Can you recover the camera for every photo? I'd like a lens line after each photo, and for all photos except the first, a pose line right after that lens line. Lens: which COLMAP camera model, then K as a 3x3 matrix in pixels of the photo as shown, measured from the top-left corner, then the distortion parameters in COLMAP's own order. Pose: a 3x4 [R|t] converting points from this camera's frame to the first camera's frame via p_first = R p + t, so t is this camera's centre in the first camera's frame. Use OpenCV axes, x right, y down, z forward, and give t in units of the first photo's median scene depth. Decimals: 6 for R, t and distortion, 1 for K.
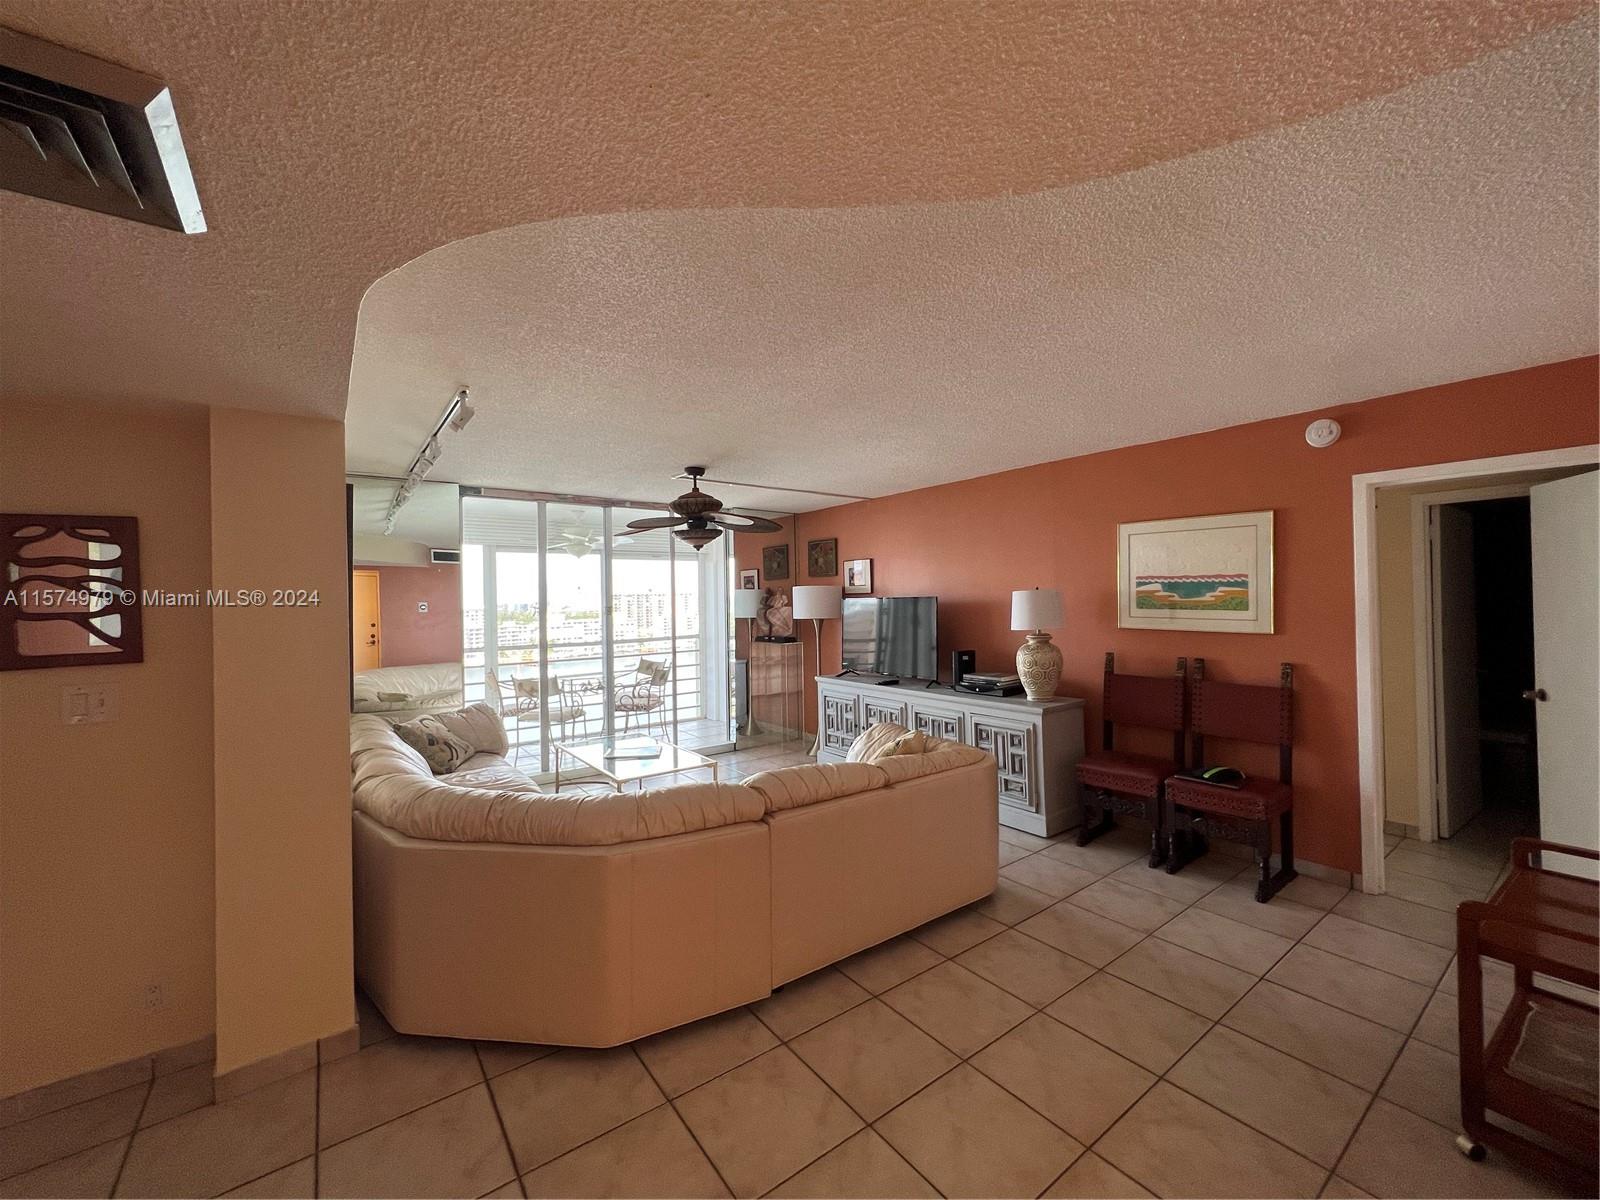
lens RADIAL K [[641.1, 0, 801.3], [0, 641.1, 596.0], [0, 0, 1]] dist [0.001664, 0.000543]
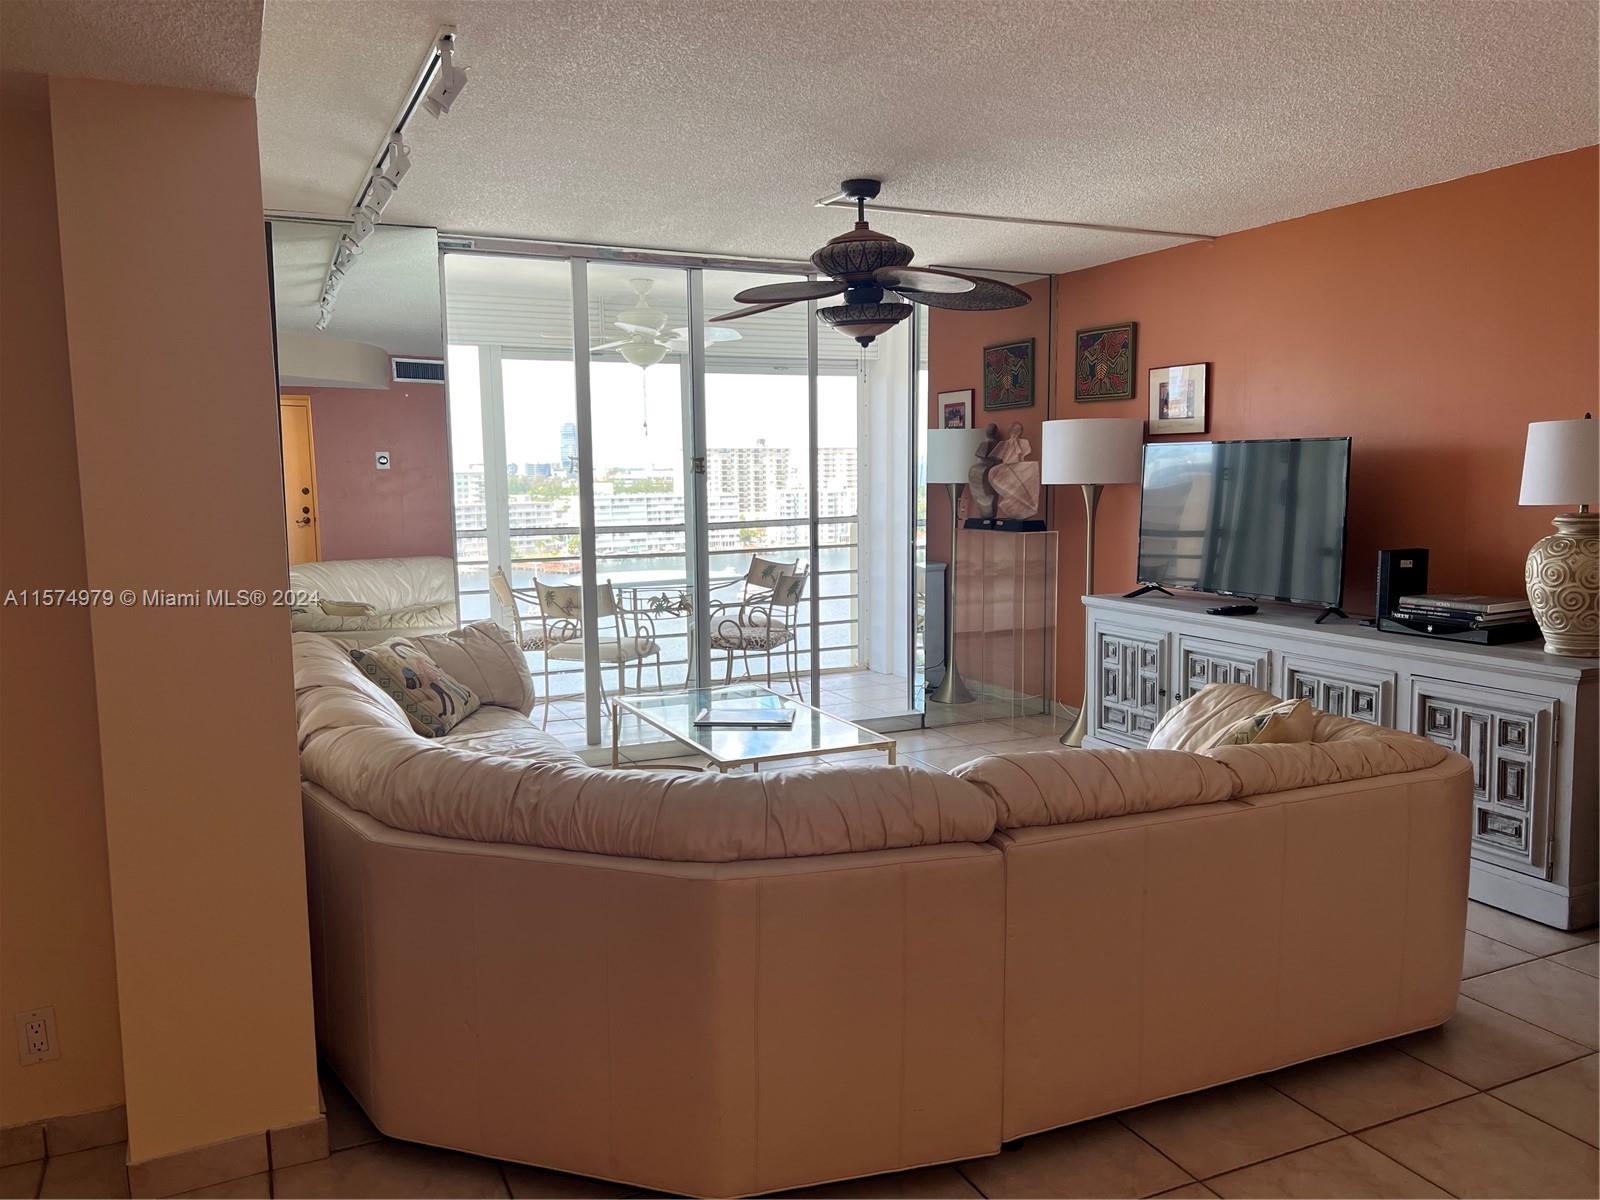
lens RADIAL K [[1202.3, 0, 795.9], [0, 1202.3, 601.2], [0, 0, 1]] dist [0.066690, -0.068746]
pose [[0.979306, 0.030091, -0.200137, -0.012586], [-0.005275, 0.992344, 0.123390, 0.013954], [0.202318, -0.119780, 0.971967, 0.005720]]
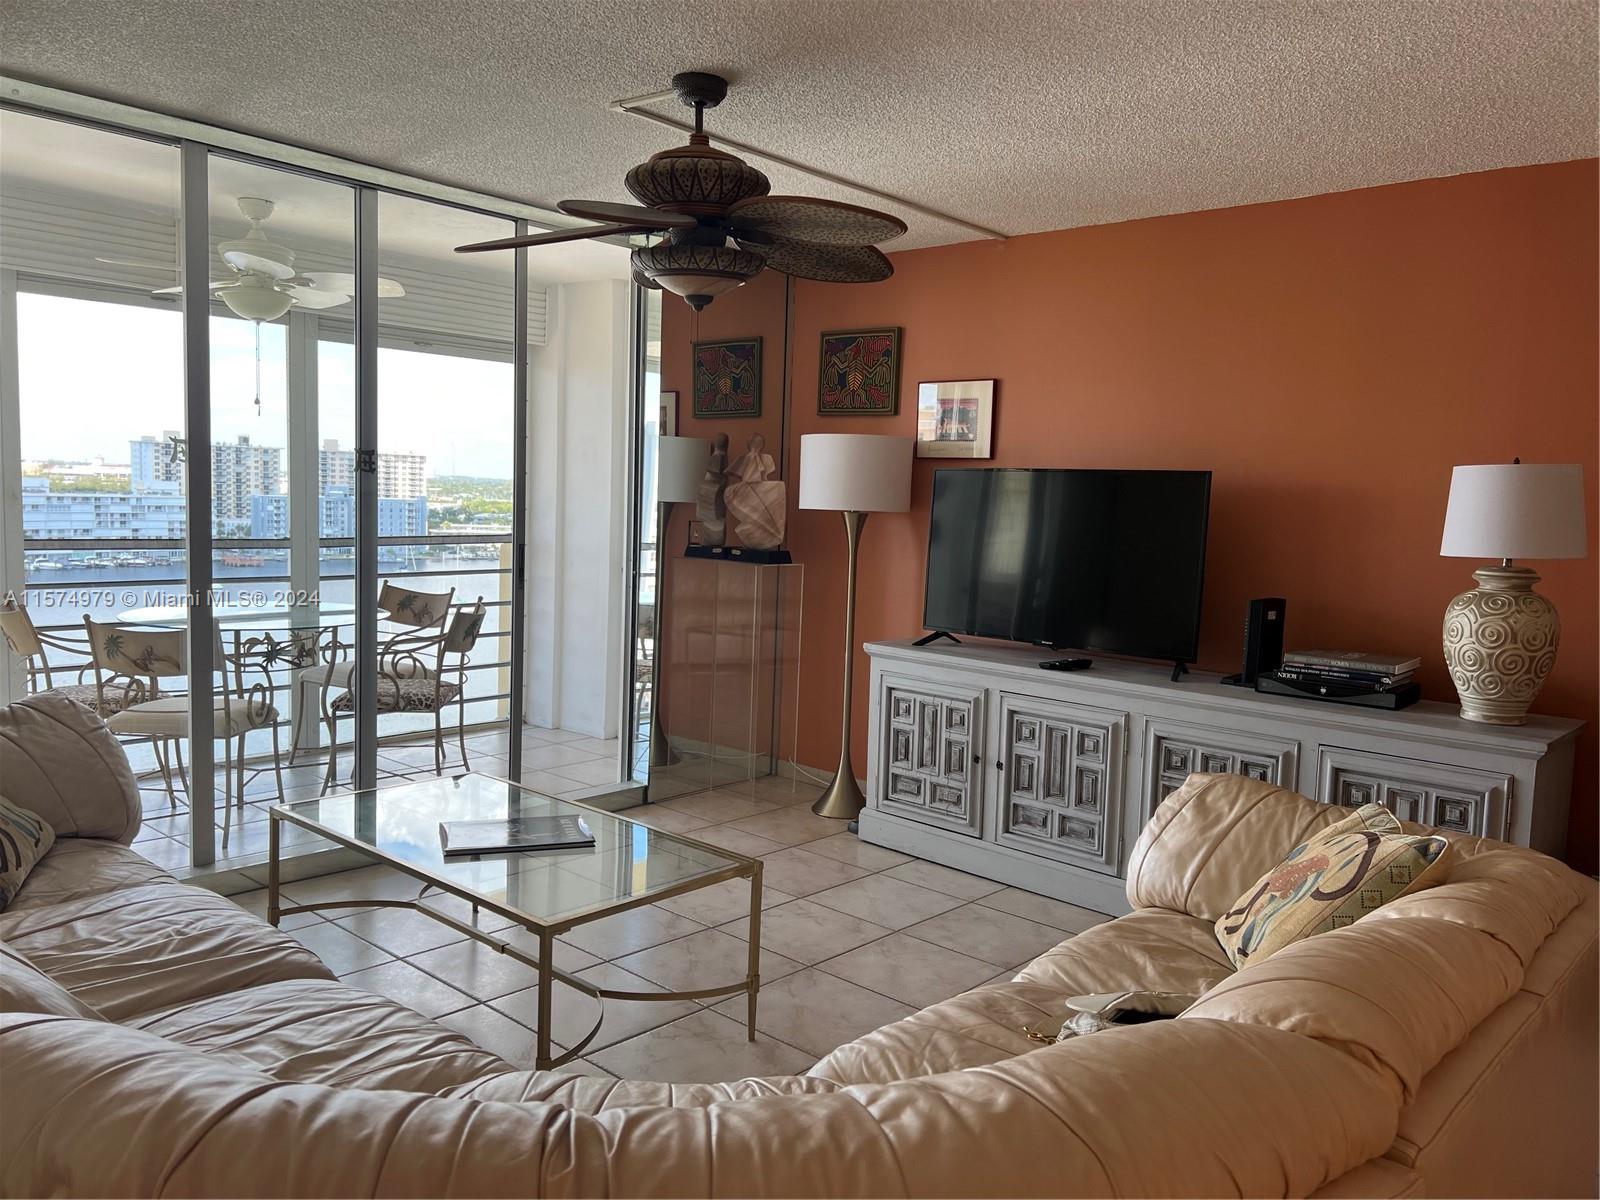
lens RADIAL K [[1202.3, 0, 809.3], [0, 1202.3, 616.8], [0, 0, 1]] dist [0.066690, -0.068746]
pose [[0.978682, 0.033799, 0.202580, -0.235072], [-0.056729, 0.992479, 0.108474, 0.027084], [-0.197391, -0.117653, 0.973239, 0.272819]]
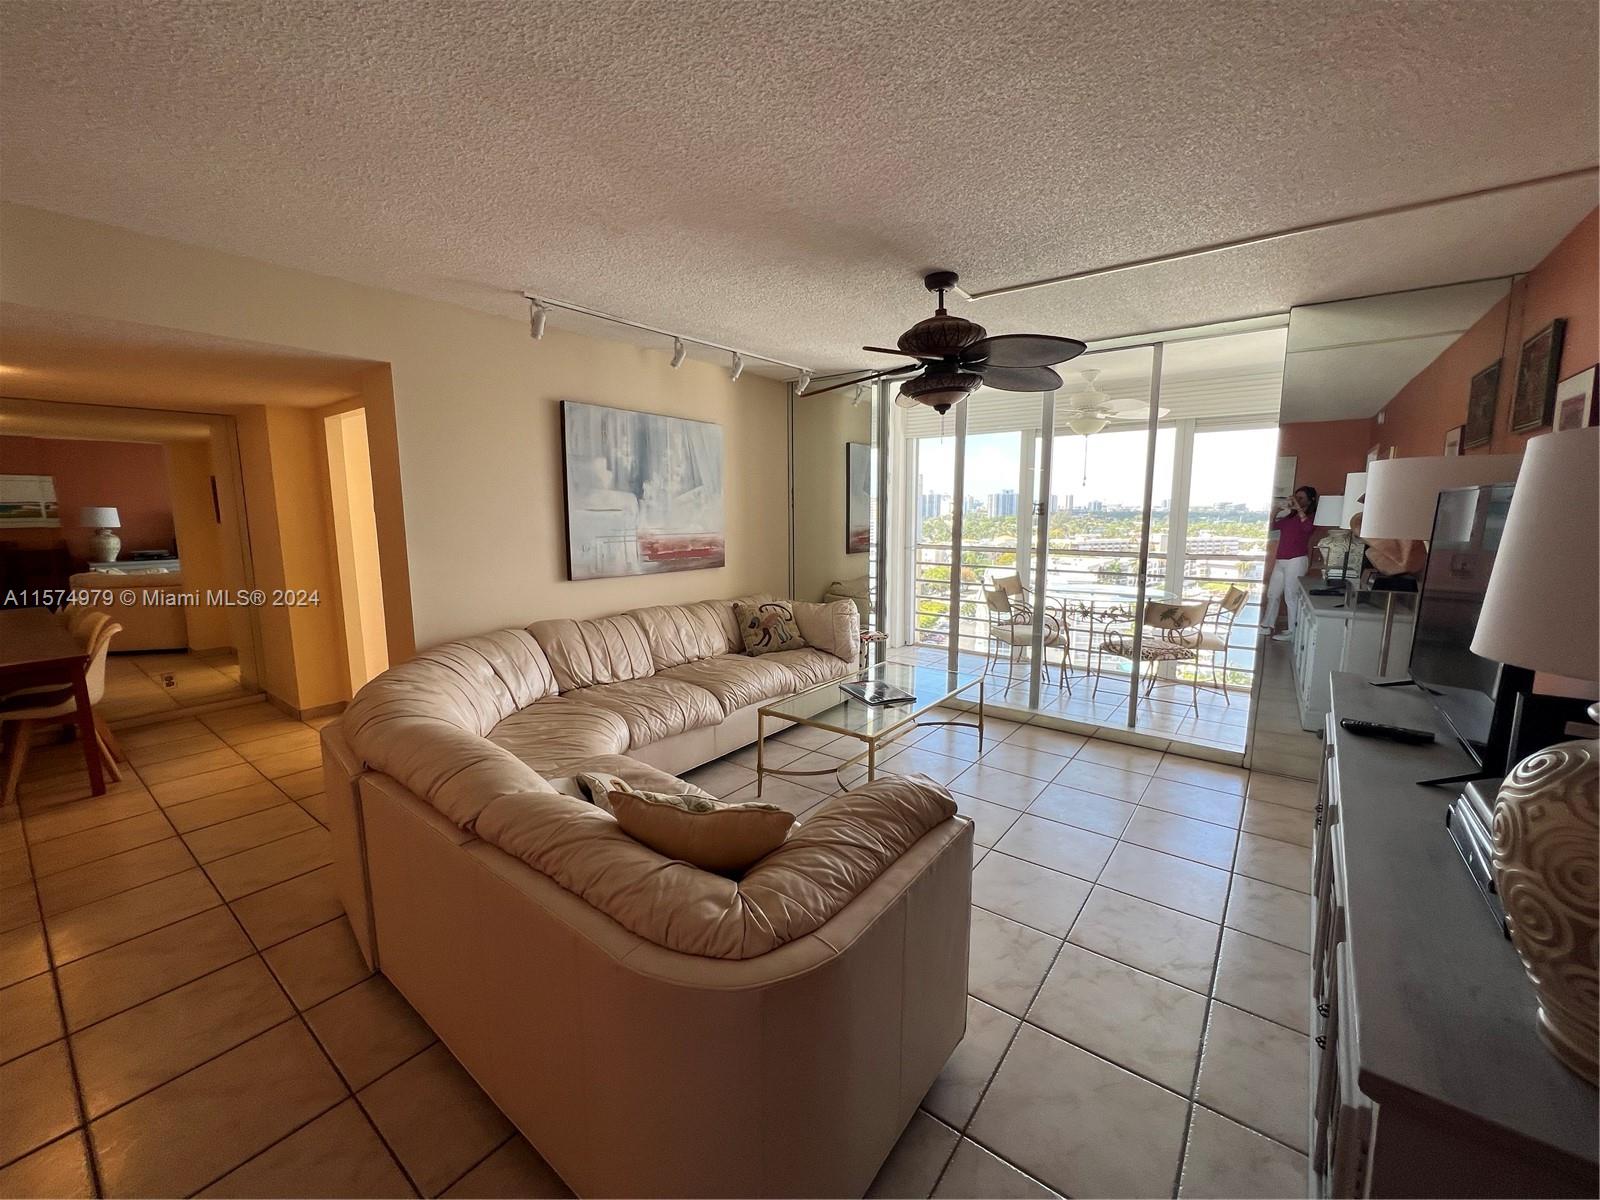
lens RADIAL K [[642.8, 0, 799.2], [0, 642.8, 595.7], [0, 0, 1]] dist [-0.001947, -0.000068]
pose [[0.276115, 0.152467, -0.948954, 0.425258], [0.004564, 0.987118, 0.159927, 0.003505], [0.961114, -0.048489, 0.271862, 0.687558]]
